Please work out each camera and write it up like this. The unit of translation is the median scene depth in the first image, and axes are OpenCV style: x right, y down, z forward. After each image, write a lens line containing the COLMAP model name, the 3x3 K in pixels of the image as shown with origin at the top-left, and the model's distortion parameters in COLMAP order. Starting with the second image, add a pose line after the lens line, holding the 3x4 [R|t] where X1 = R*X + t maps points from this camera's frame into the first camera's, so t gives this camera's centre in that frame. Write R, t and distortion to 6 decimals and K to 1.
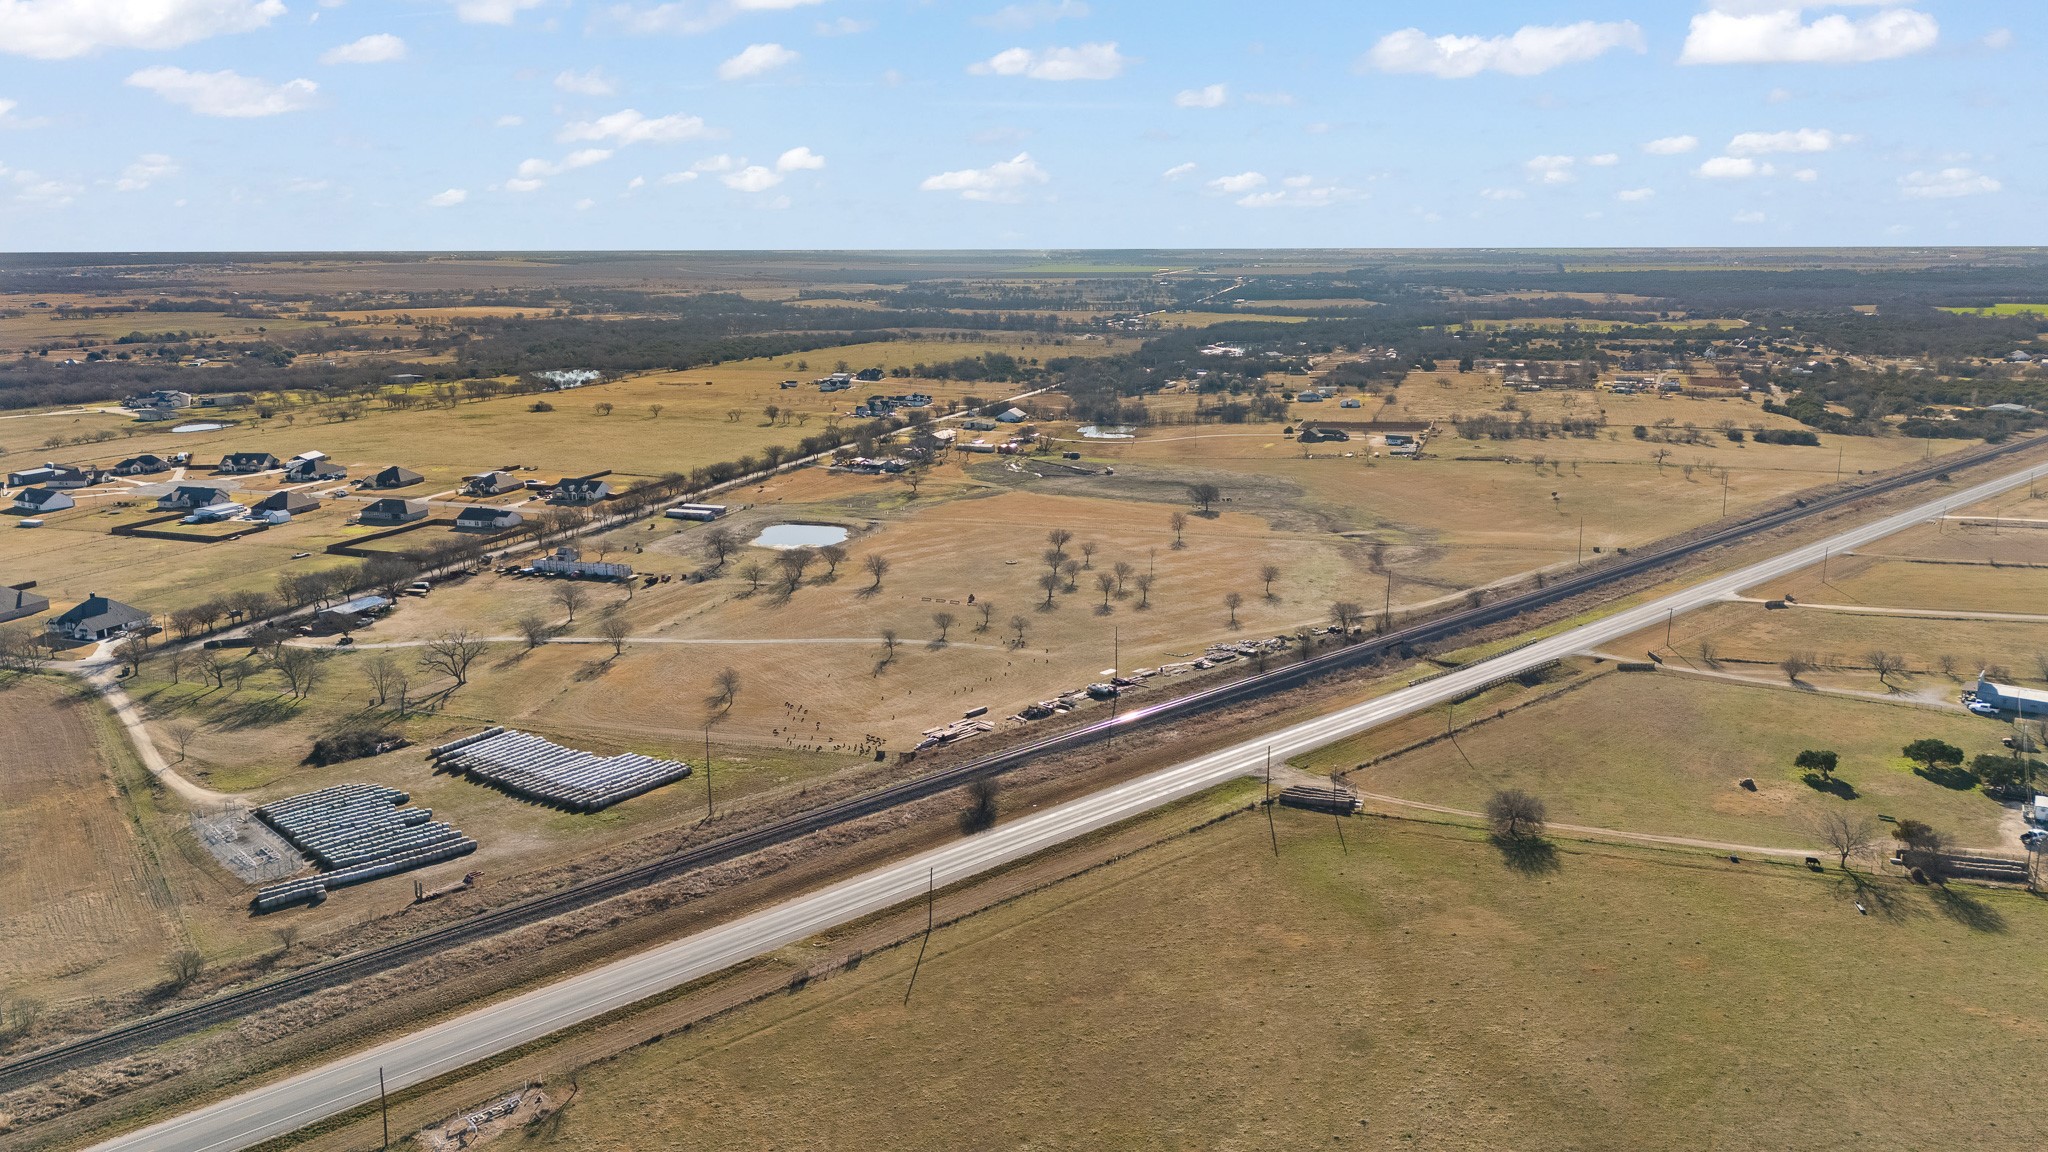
lens RADIAL K [[1436.5, 0, 1024.0], [0, 1436.5, 576.0], [0, 0, 1]] dist [0.053302, -0.021346]
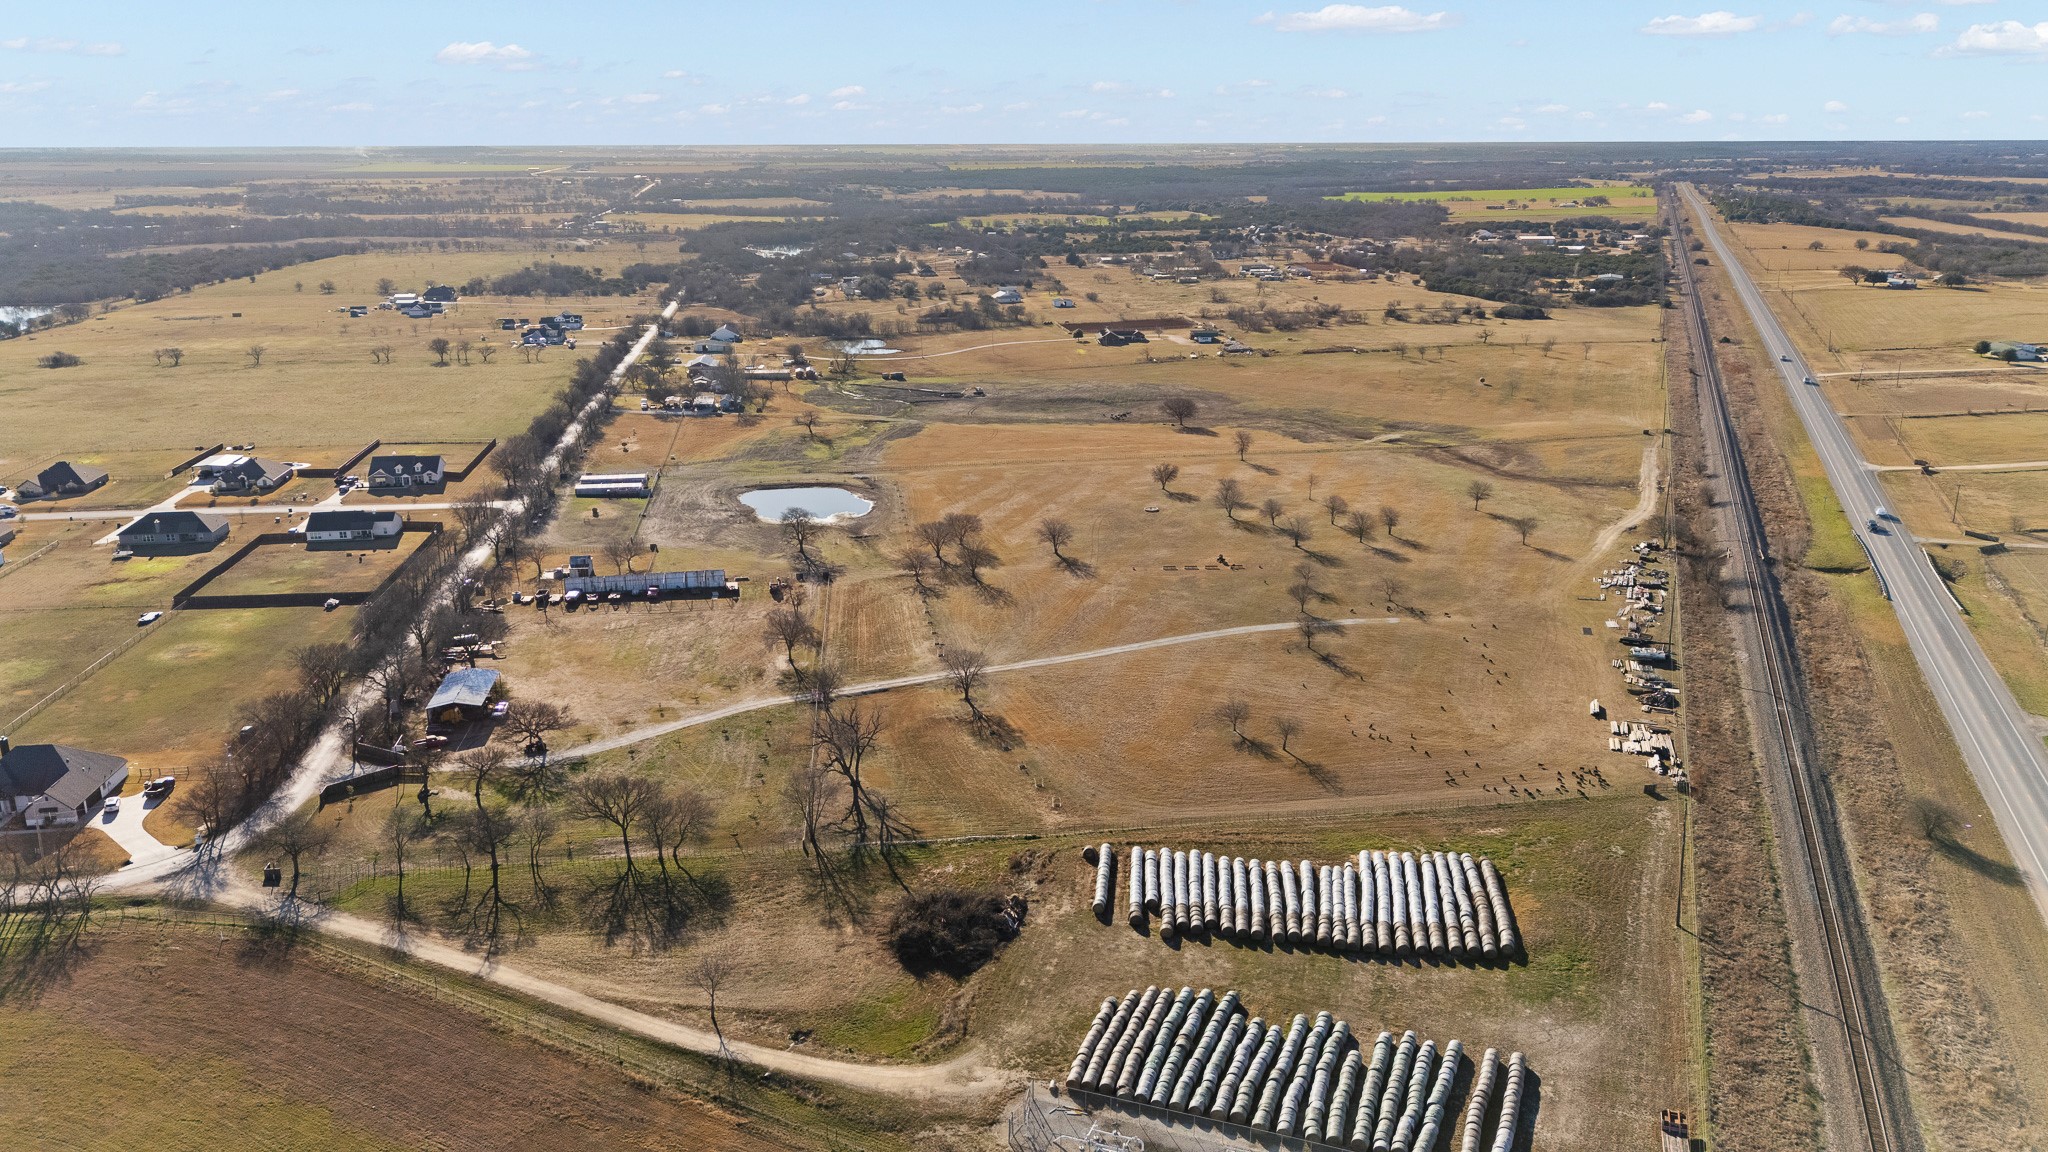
lens RADIAL K [[1436.5, 0, 1024.0], [0, 1436.5, 576.0], [0, 0, 1]] dist [0.053302, -0.021346]
pose [[0.907294, -0.125375, 0.401372, -0.214744], [0.098986, 0.991373, 0.085916, -0.025978], [-0.408681, -0.038220, 0.911877, 0.141225]]
